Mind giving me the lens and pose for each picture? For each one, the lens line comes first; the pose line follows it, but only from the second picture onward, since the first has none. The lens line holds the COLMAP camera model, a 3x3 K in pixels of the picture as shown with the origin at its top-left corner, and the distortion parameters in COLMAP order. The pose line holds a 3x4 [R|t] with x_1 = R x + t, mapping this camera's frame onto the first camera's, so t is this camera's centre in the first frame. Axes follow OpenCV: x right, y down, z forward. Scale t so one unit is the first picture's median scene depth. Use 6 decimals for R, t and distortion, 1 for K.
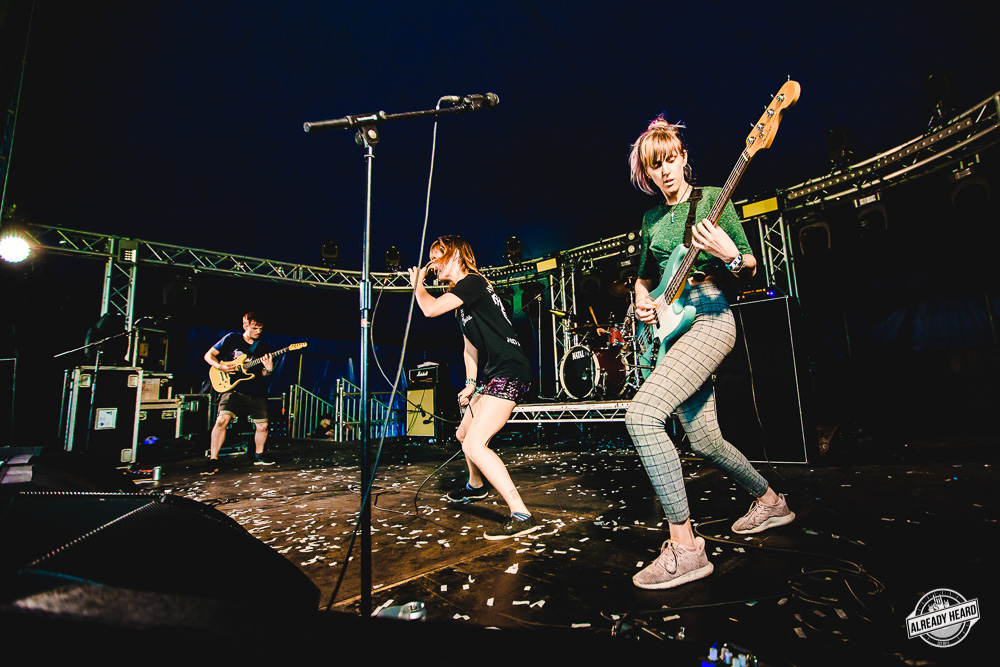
lens RADIAL K [[502.7, 0, 550.9], [0, 502.7, 316.3], [0, 0, 1]] dist [-0.034906, 0.001210]
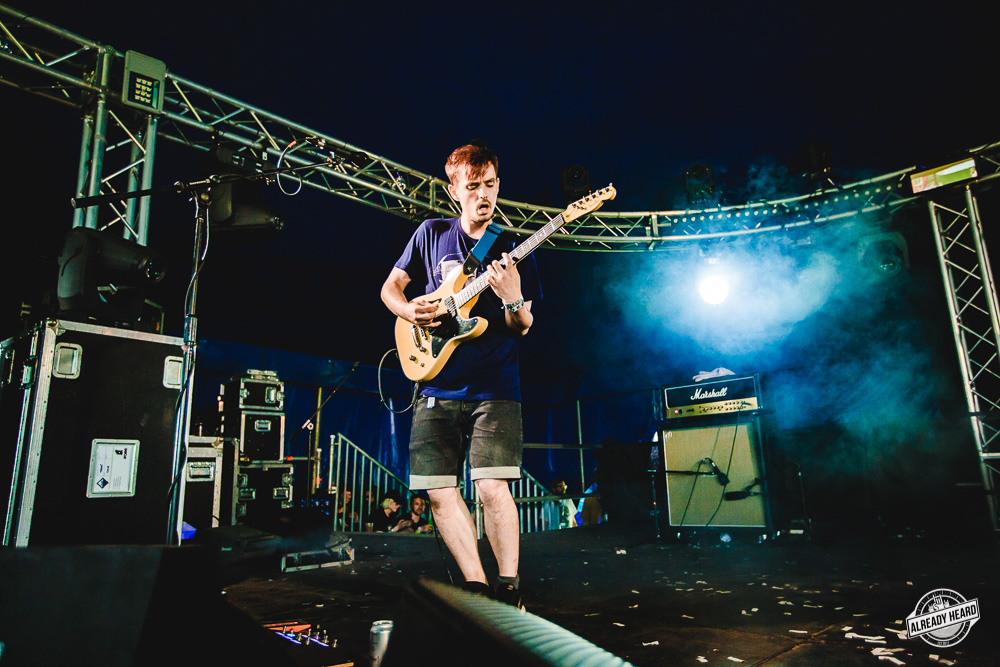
lens RADIAL K [[672.3, 0, 496.0], [0, 672.3, 328.9], [0, 0, 1]] dist [-0.042608, 0.074731]
pose [[0.999307, 0.004573, -0.036946, -0.443125], [-0.007111, 0.997601, -0.068854, 0.100942], [0.036543, 0.069069, 0.996942, 0.366682]]
